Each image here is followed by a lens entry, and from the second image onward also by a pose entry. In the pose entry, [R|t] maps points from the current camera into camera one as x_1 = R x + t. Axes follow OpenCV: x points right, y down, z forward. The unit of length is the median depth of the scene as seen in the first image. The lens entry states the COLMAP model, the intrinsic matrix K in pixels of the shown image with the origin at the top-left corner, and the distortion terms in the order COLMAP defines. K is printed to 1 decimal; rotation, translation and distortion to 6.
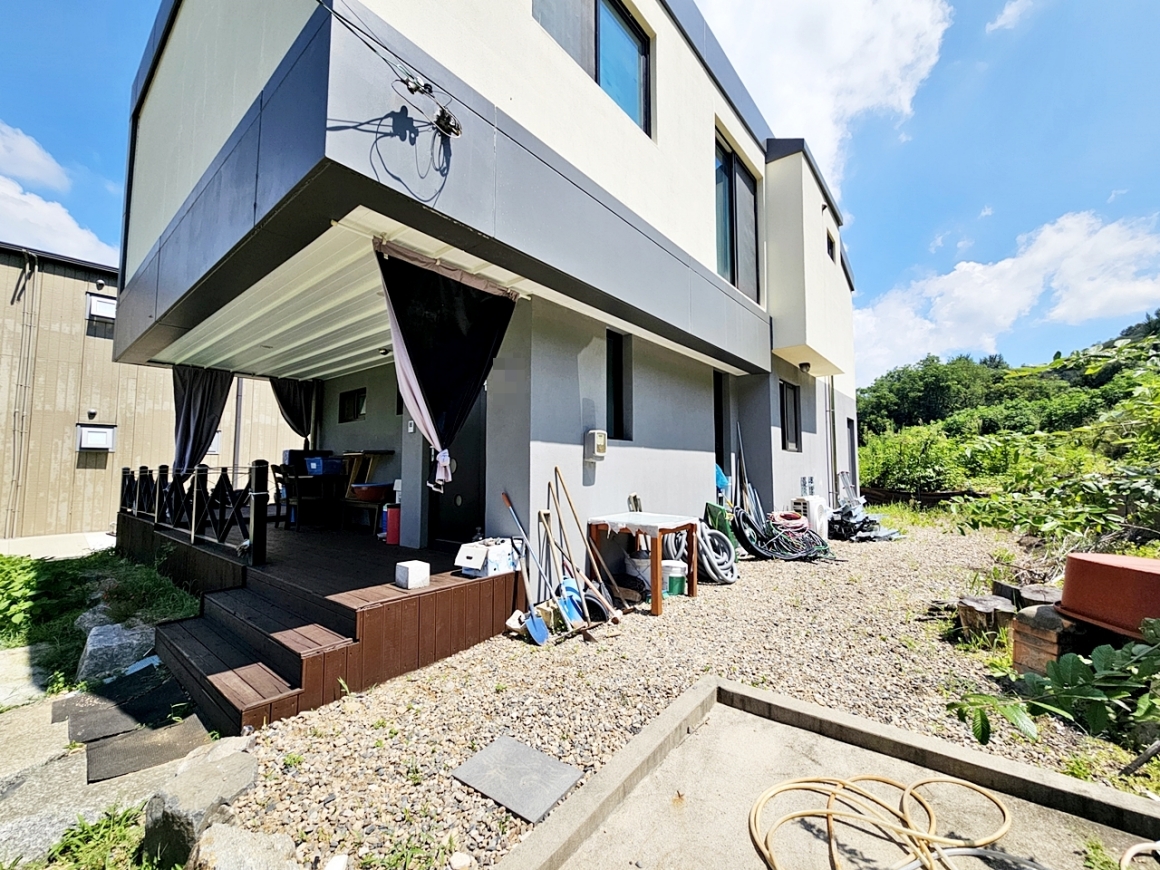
lens RADIAL K [[472.1, 0, 580.0], [0, 472.1, 435.0], [0, 0, 1]] dist [-0.000126, 0.000237]
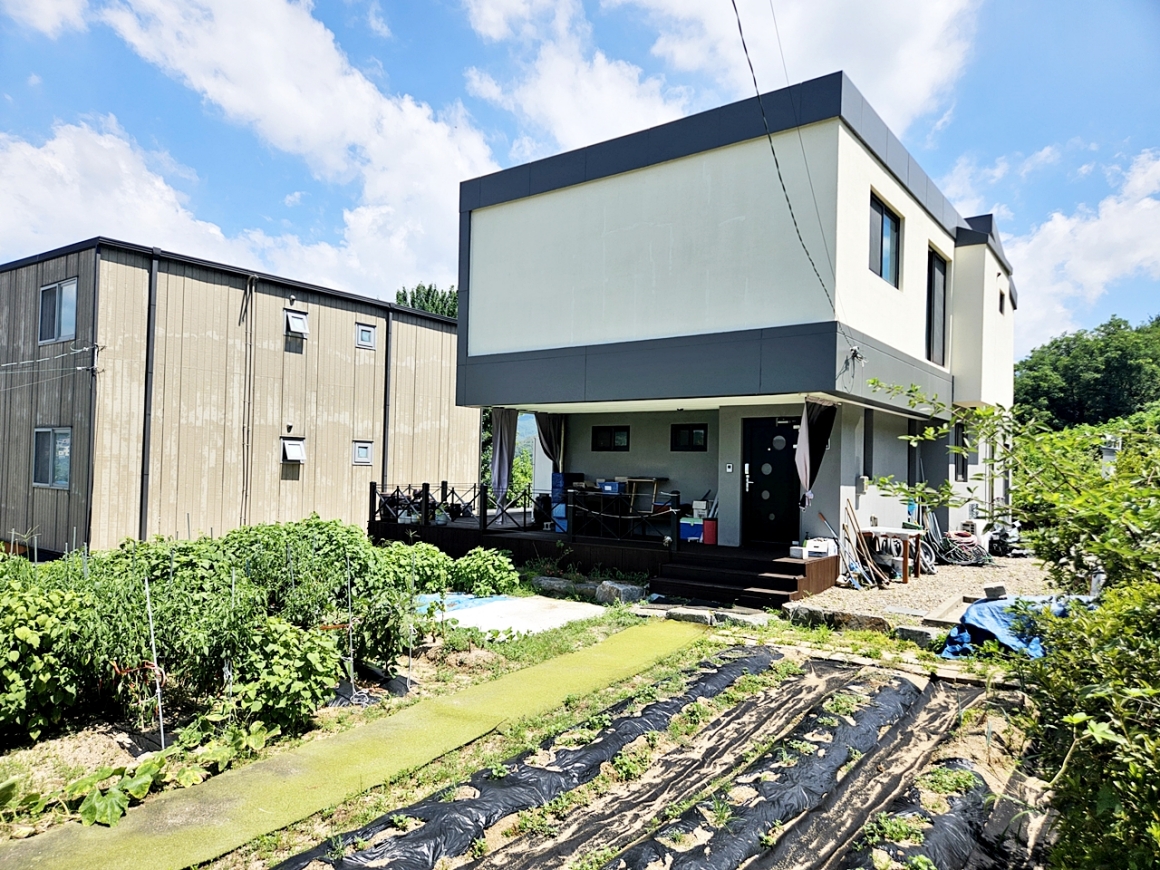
lens RADIAL K [[791.0, 0, 561.6], [0, 791.0, 444.5], [0, 0, 1]] dist [0.101003, -0.097158]
pose [[0.999045, 0.023243, 0.036987, -0.531159], [-0.024704, 0.998913, 0.039535, -0.096506], [-0.036028, -0.040411, 0.998533, -0.831210]]
